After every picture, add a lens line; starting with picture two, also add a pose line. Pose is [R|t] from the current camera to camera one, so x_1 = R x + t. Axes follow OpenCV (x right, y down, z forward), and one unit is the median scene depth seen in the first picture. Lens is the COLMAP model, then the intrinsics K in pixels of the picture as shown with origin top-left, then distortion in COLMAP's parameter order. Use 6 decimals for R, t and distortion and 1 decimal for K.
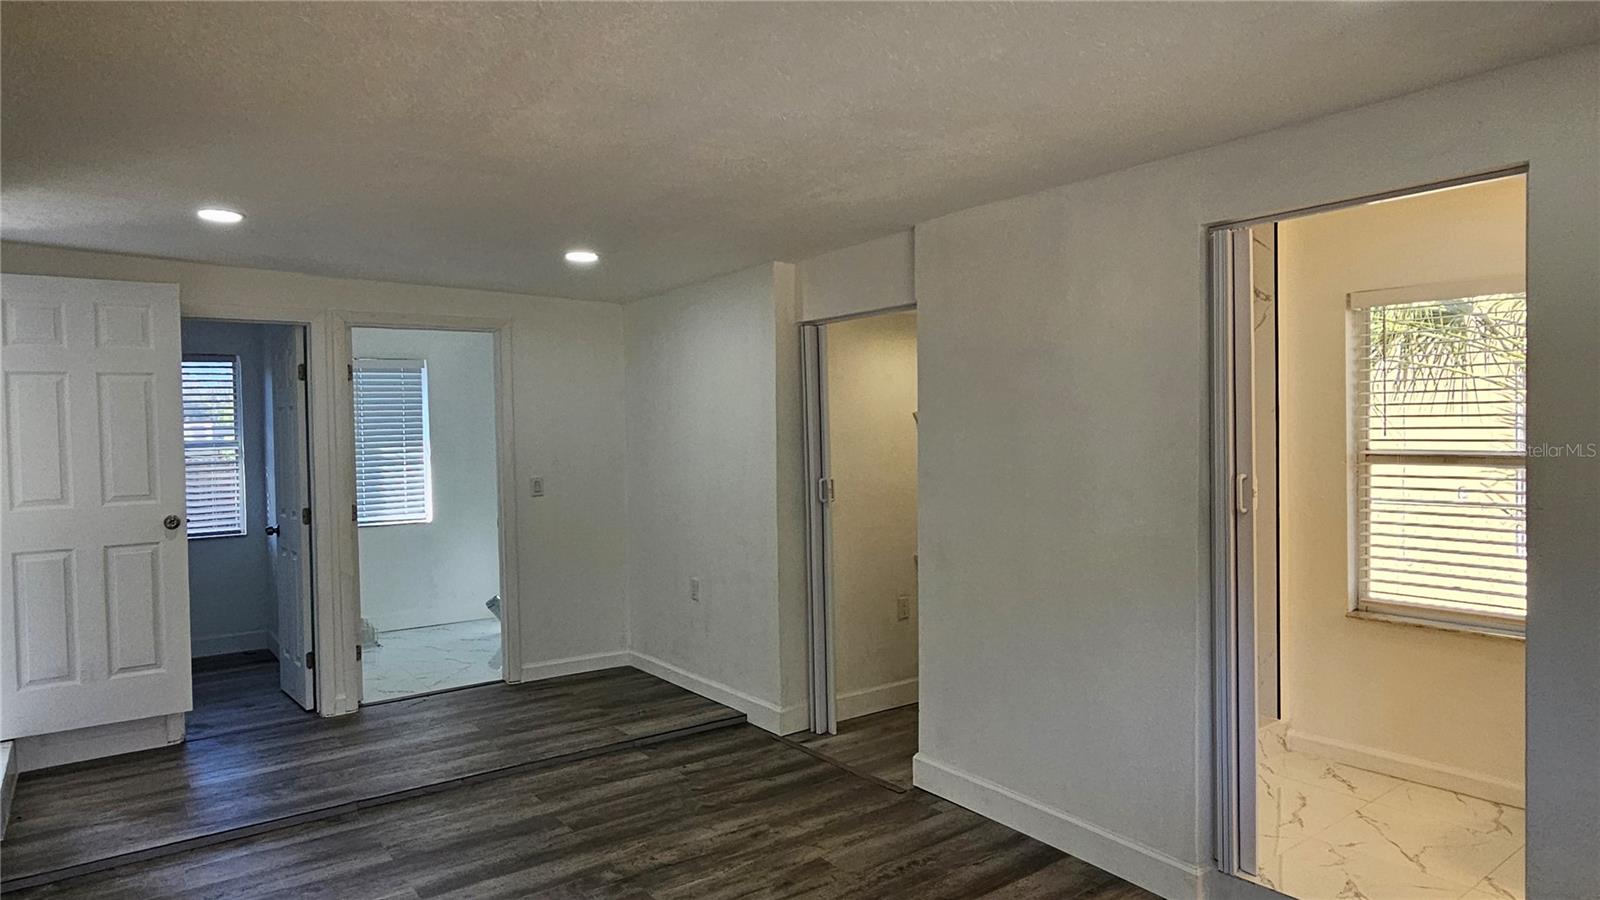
lens RADIAL K [[961.8, 0, 800.0], [0, 961.8, 450.0], [0, 0, 1]] dist [0.000804, 0.001220]
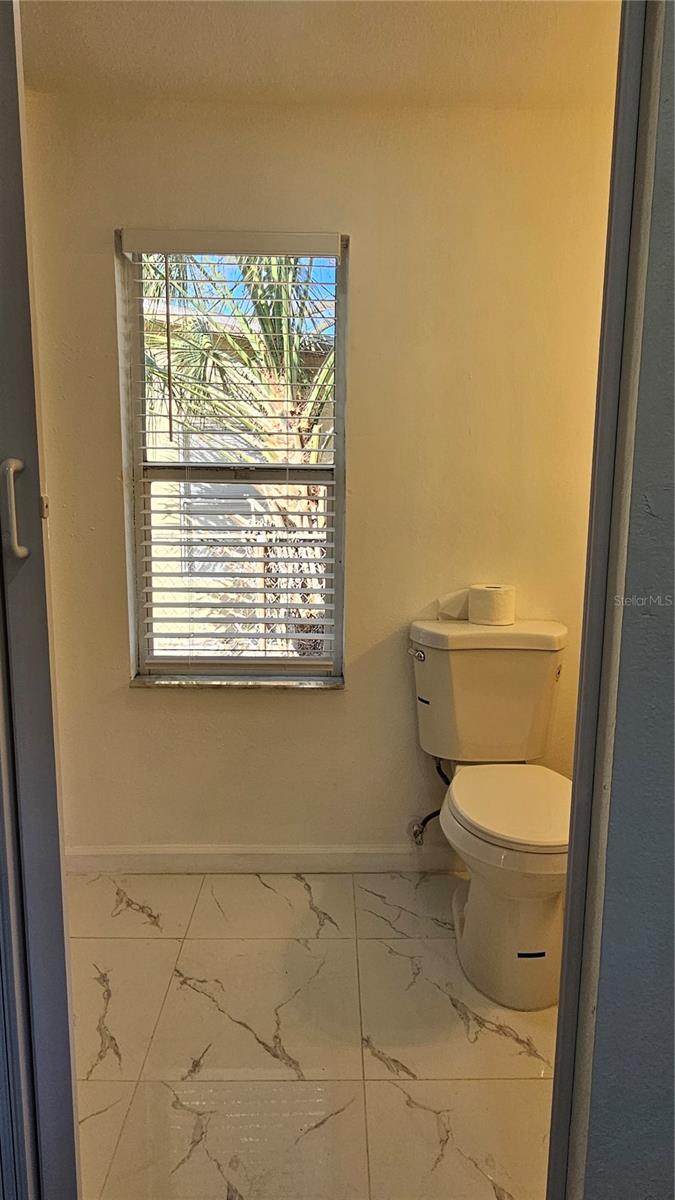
lens RADIAL K [[721.3, 0, 337.5], [0, 721.3, 600.0], [0, 0, 1]] dist [0.000804, 0.001220]
pose [[0.602485, -0.098714, 0.792002, 0.229670], [-0.007367, 0.991592, 0.129195, 0.032986], [-0.798096, -0.083673, 0.596692, 0.545600]]
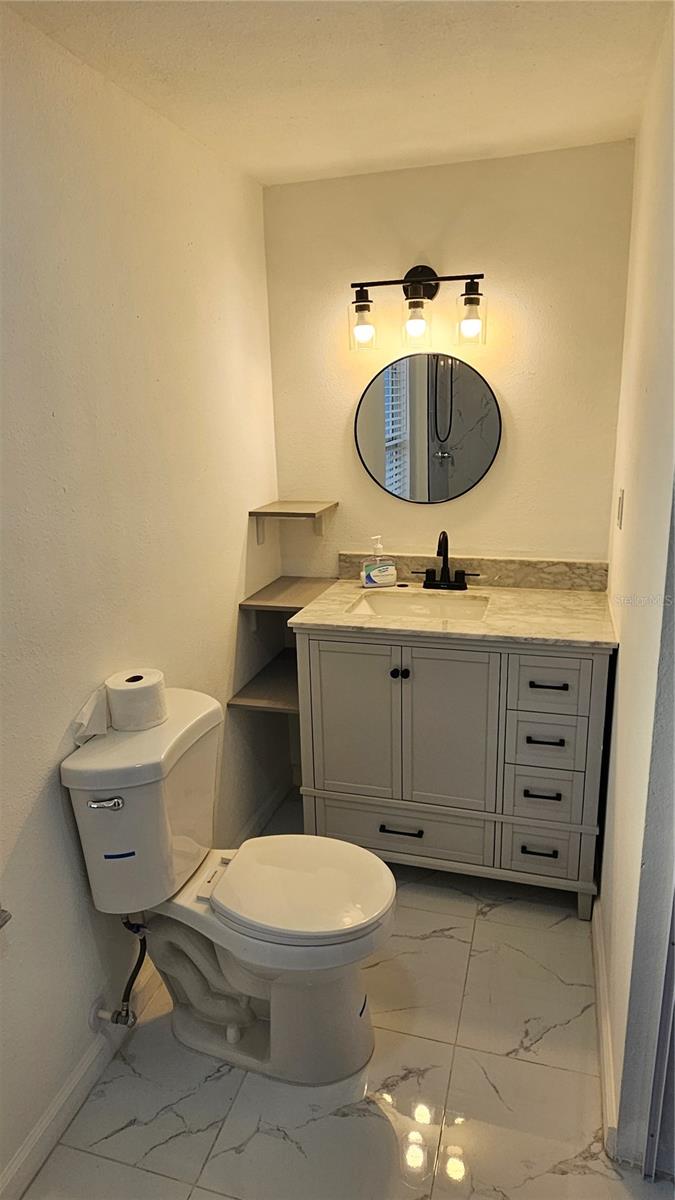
lens RADIAL K [[721.3, 0, 337.5], [0, 721.3, 600.0], [0, 0, 1]] dist [0.000804, 0.001220]
pose [[-0.589735, -0.176024, 0.788181, 0.315570], [0.053567, 0.965283, 0.255656, -0.047321], [-0.805819, 0.192990, -0.559831, 0.871928]]
